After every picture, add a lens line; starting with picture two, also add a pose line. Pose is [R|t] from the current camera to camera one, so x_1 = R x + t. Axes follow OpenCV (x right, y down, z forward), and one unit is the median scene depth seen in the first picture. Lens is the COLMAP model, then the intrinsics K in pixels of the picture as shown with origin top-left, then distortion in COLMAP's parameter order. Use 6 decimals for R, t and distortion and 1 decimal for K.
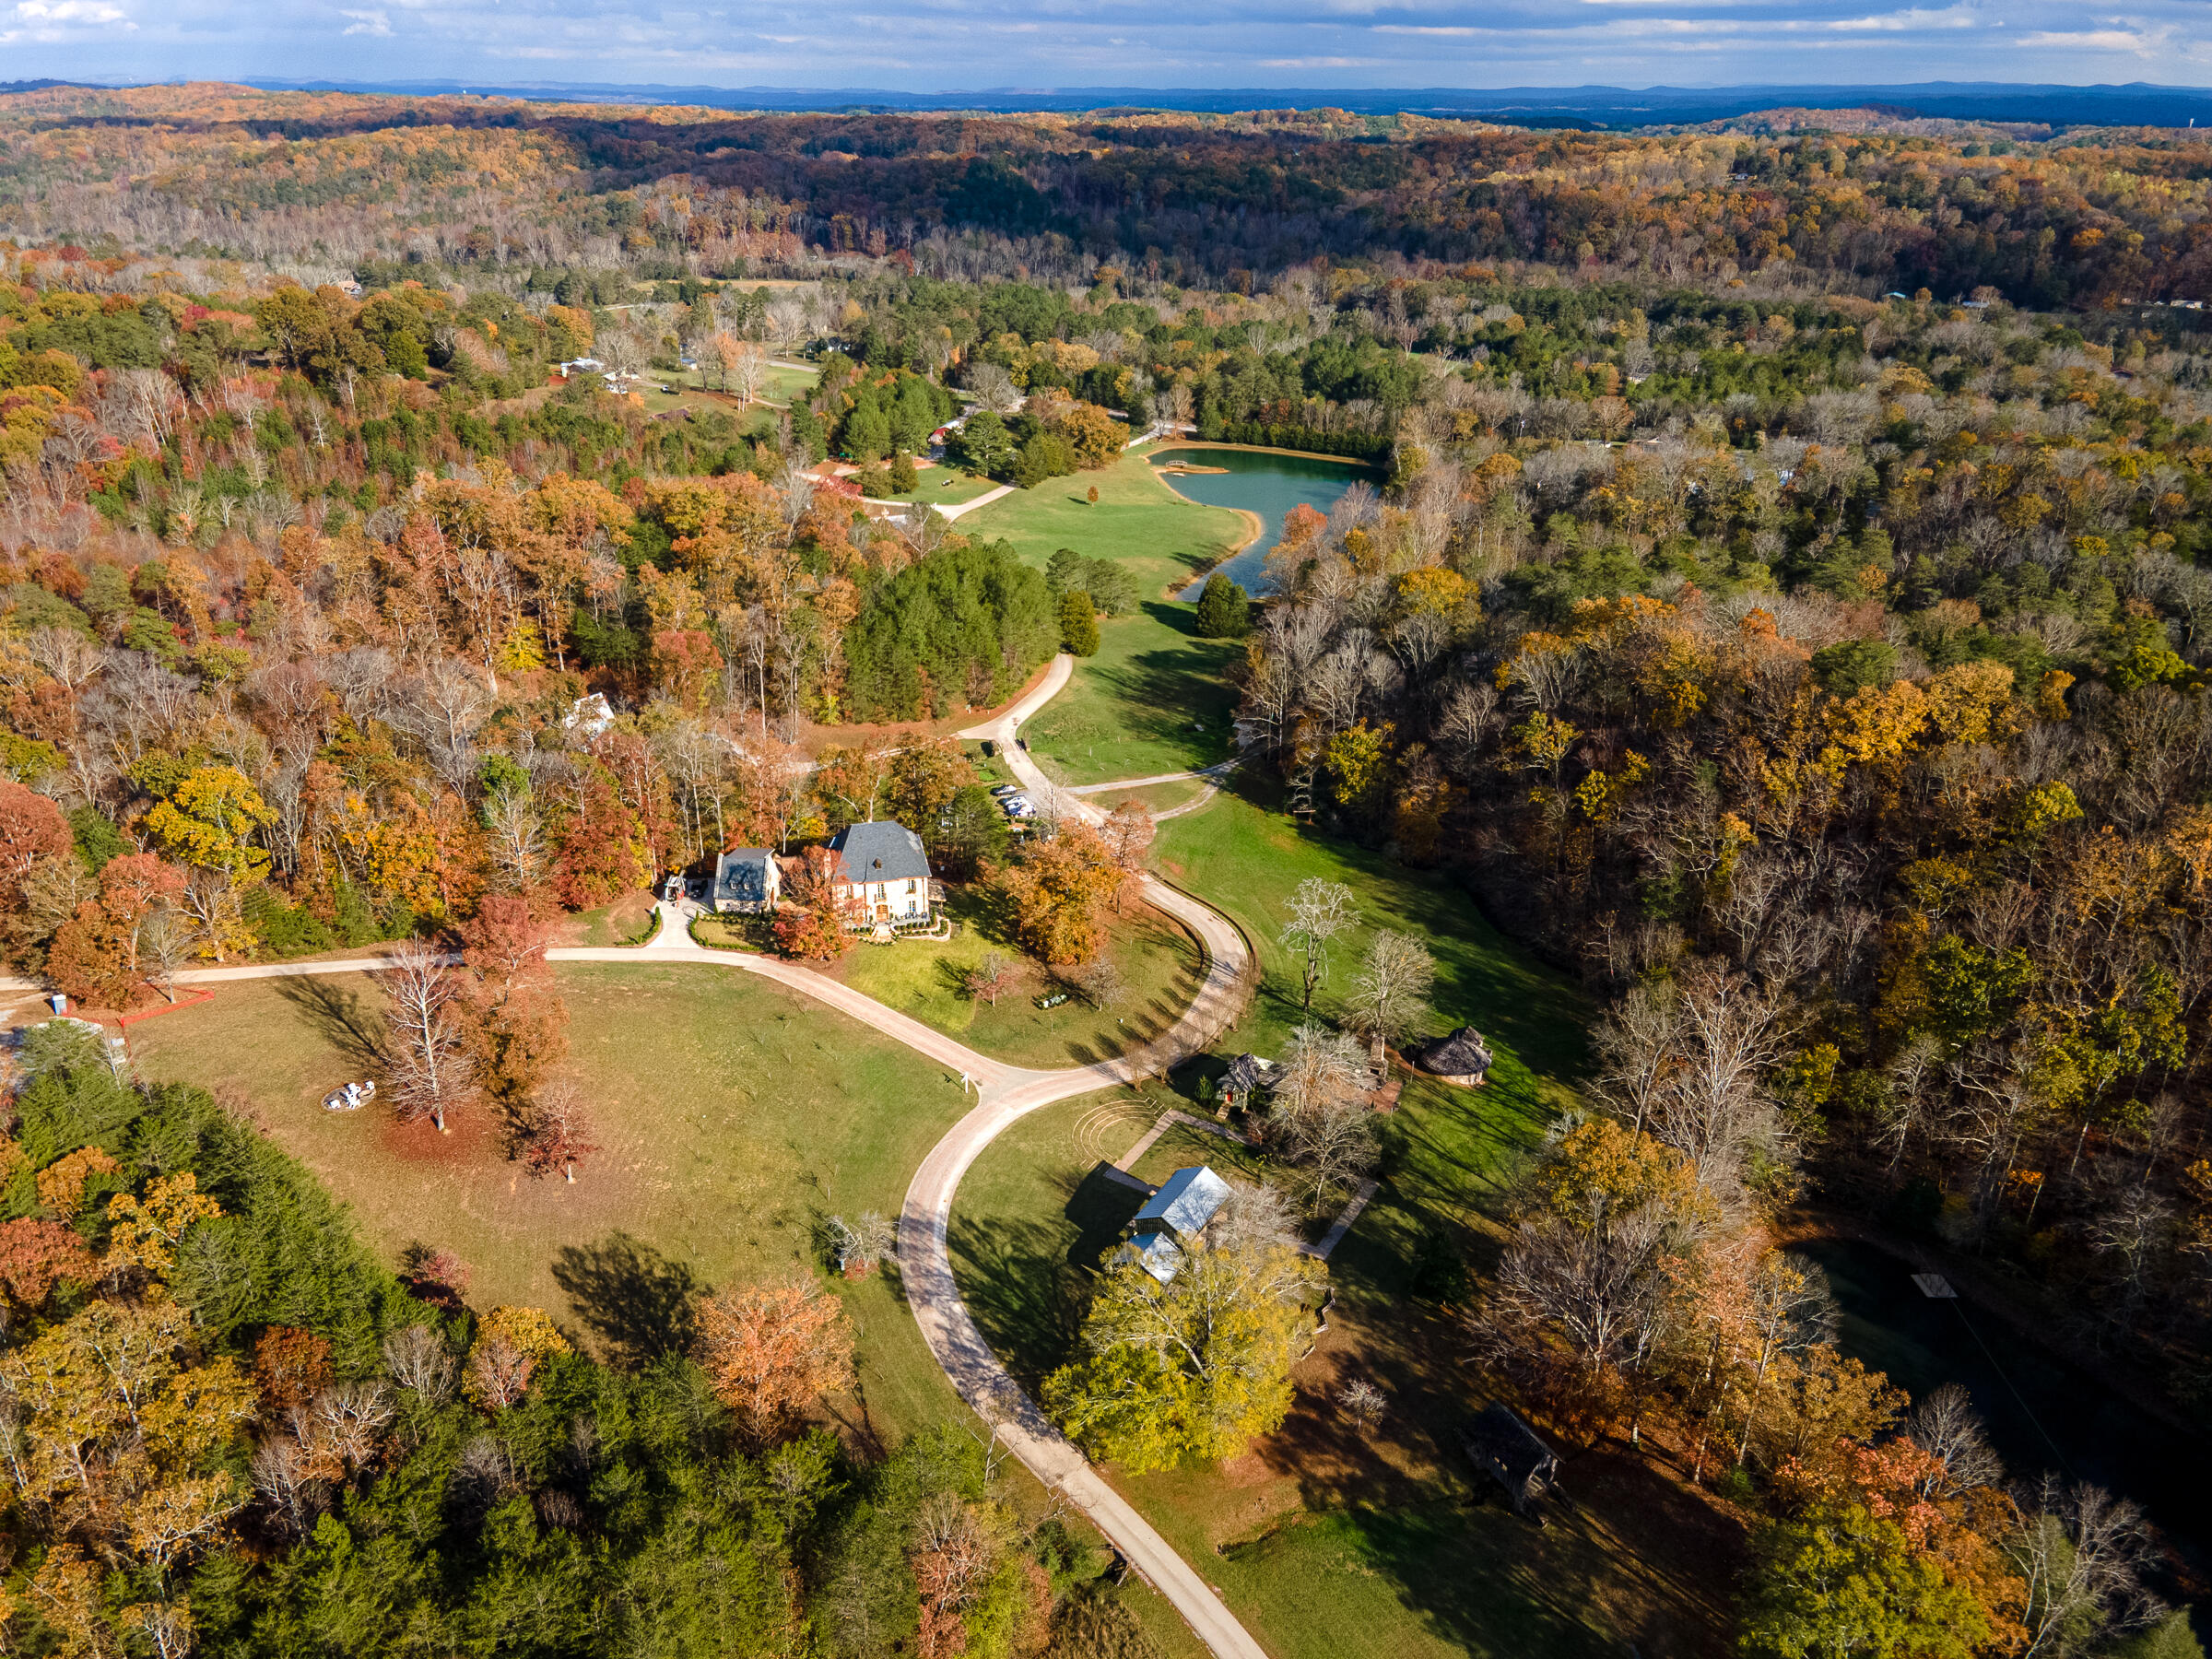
lens RADIAL K [[1636.3, 0, 1103.3], [0, 1636.3, 809.7], [0, 0, 1]] dist [0.014028, 0.029053]
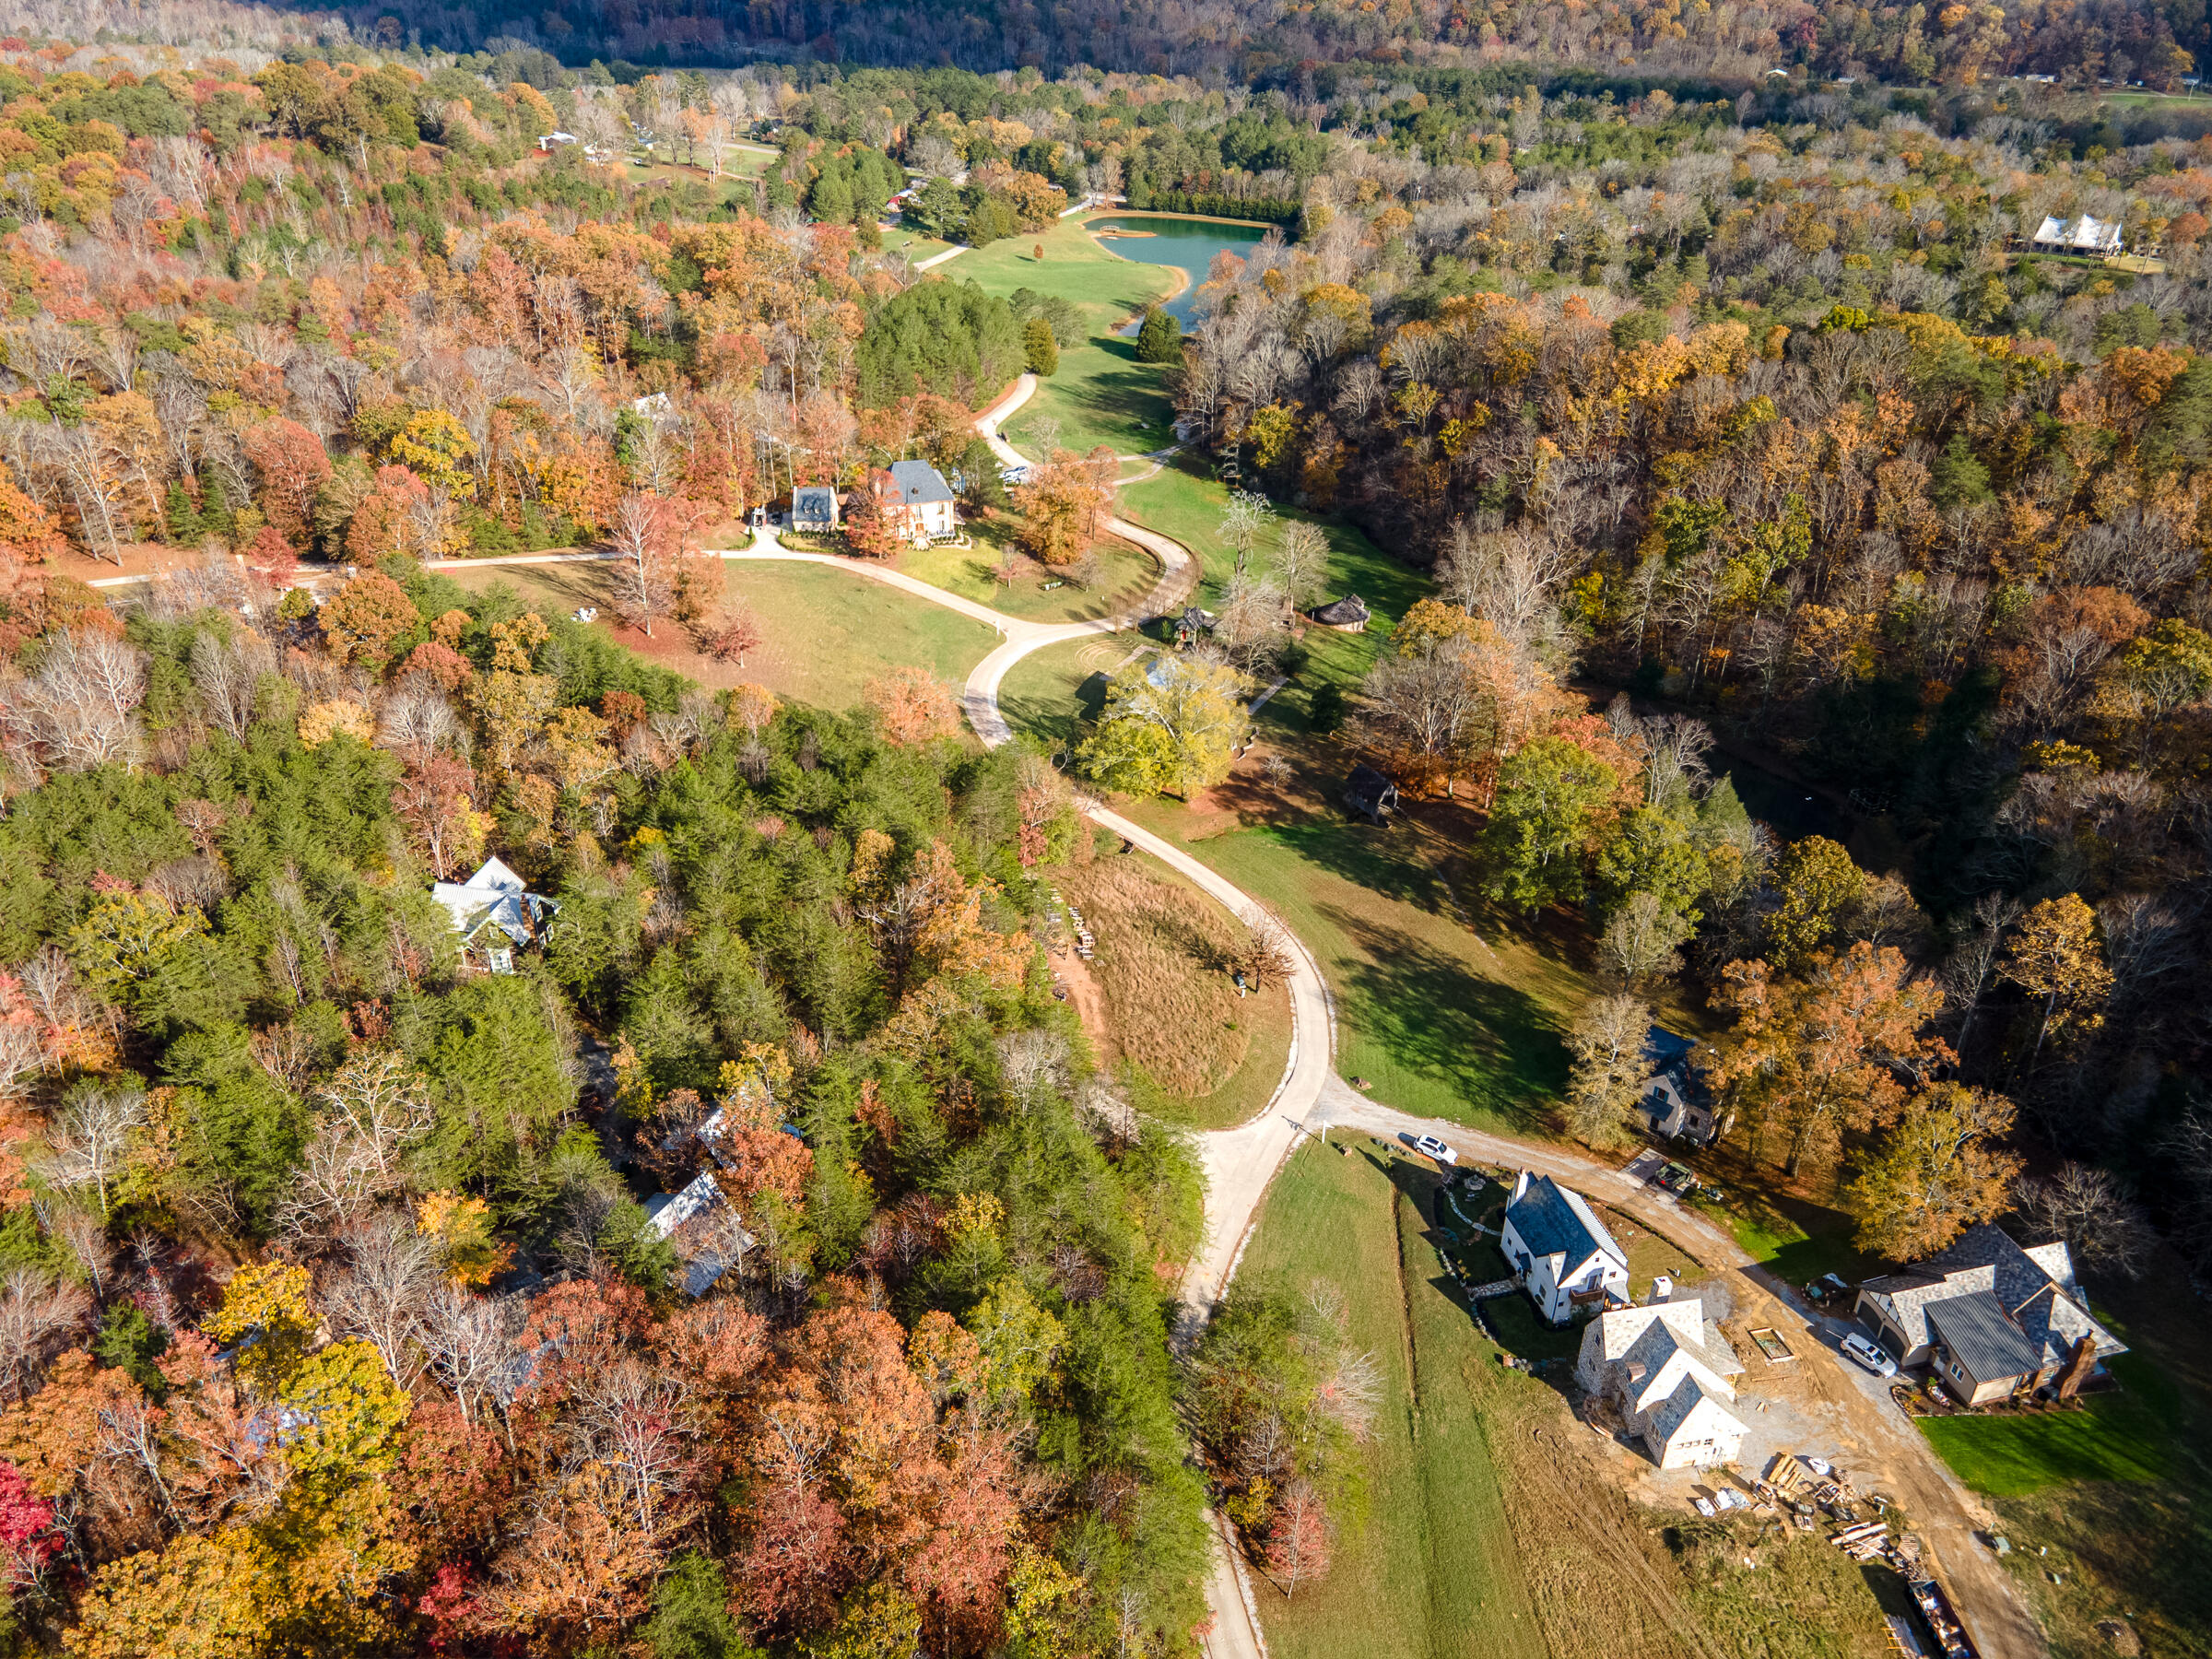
lens RADIAL K [[1636.3, 0, 1100.4], [0, 1636.3, 848.4], [0, 0, 1]] dist [0.014028, 0.029053]
pose [[0.998614, -0.027668, 0.044781, -0.041307], [0.021873, 0.991905, 0.125082, 0.118085], [-0.047879, -0.123929, 0.991135, -0.274303]]
